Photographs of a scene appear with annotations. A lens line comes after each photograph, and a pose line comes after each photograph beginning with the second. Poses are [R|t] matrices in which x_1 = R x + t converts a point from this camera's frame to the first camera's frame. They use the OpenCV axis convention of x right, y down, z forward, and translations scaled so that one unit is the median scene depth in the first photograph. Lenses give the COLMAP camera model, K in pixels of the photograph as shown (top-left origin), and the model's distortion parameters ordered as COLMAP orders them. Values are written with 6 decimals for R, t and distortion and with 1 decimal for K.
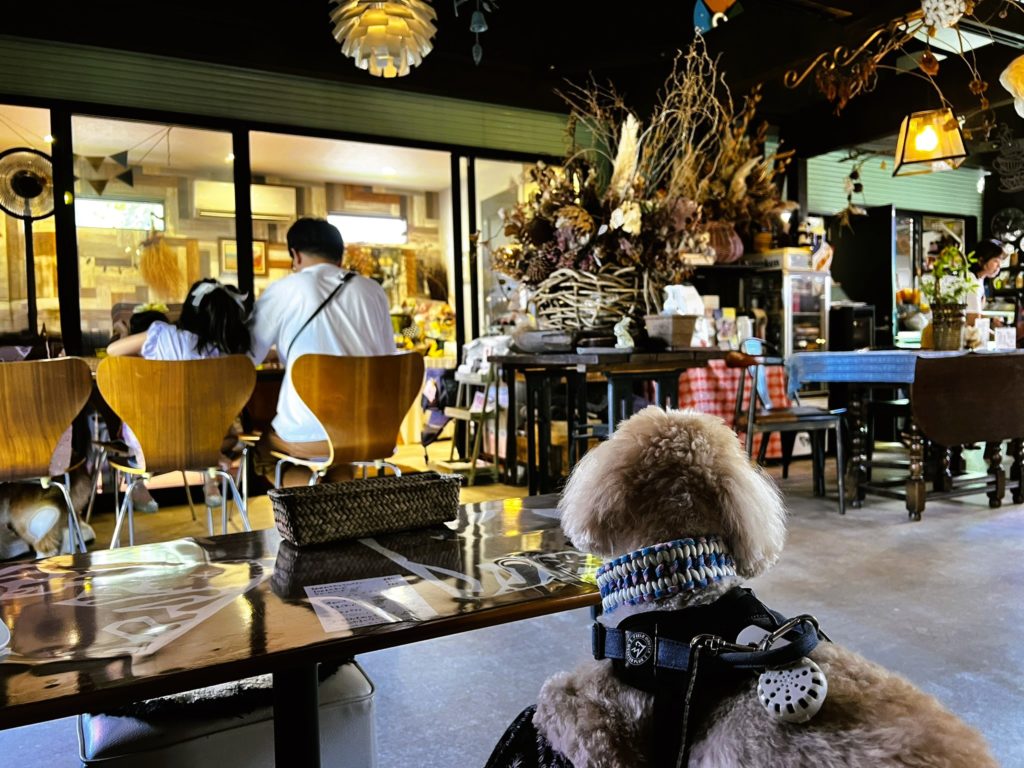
lens RADIAL K [[790.4, 0, 508.5], [0, 790.4, 391.4], [0, 0, 1]] dist [0.024139, -0.034751]
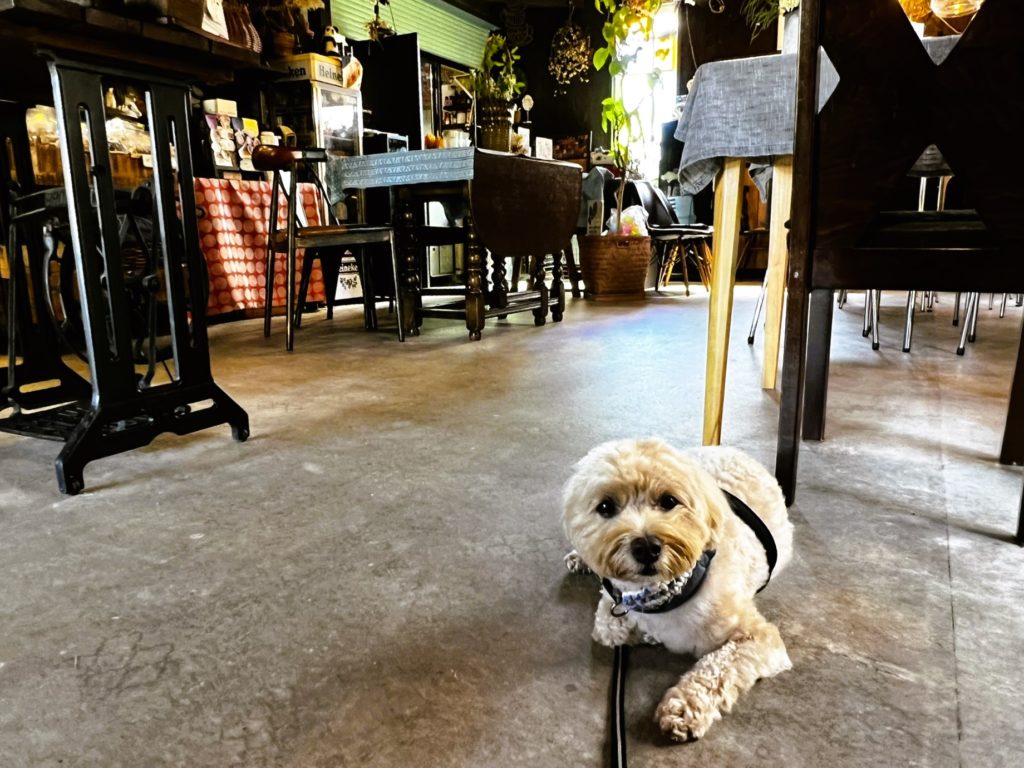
lens RADIAL K [[747.9, 0, 506.9], [0, 747.9, 405.3], [0, 0, 1]] dist [-0.004663, -0.011865]
pose [[0.827086, -0.110711, 0.551064, 0.041050], [0.027123, 0.987129, 0.157610, 0.073175], [-0.561421, -0.115411, 0.819443, 0.188613]]
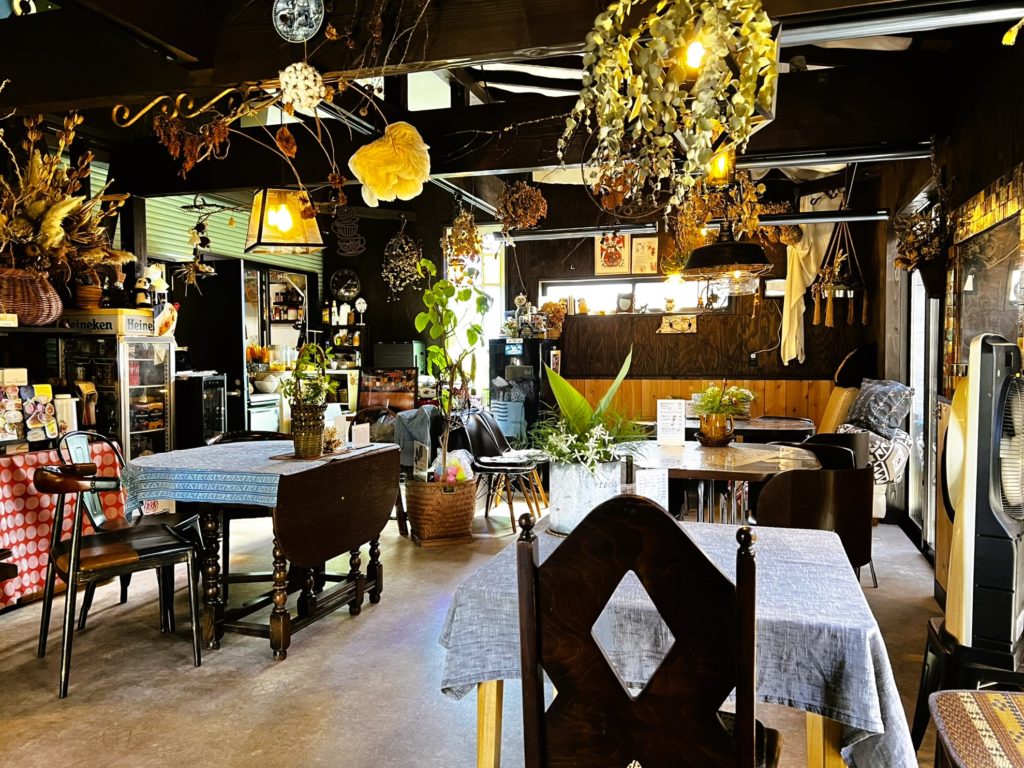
lens RADIAL K [[790.4, 0, 513.8], [0, 790.4, 379.3], [0, 0, 1]] dist [0.024139, -0.034751]
pose [[0.703239, -0.009665, 0.710888, 0.054957], [0.022065, 0.999723, -0.008235, -0.094529], [-0.710611, 0.021477, 0.703257, 0.142995]]
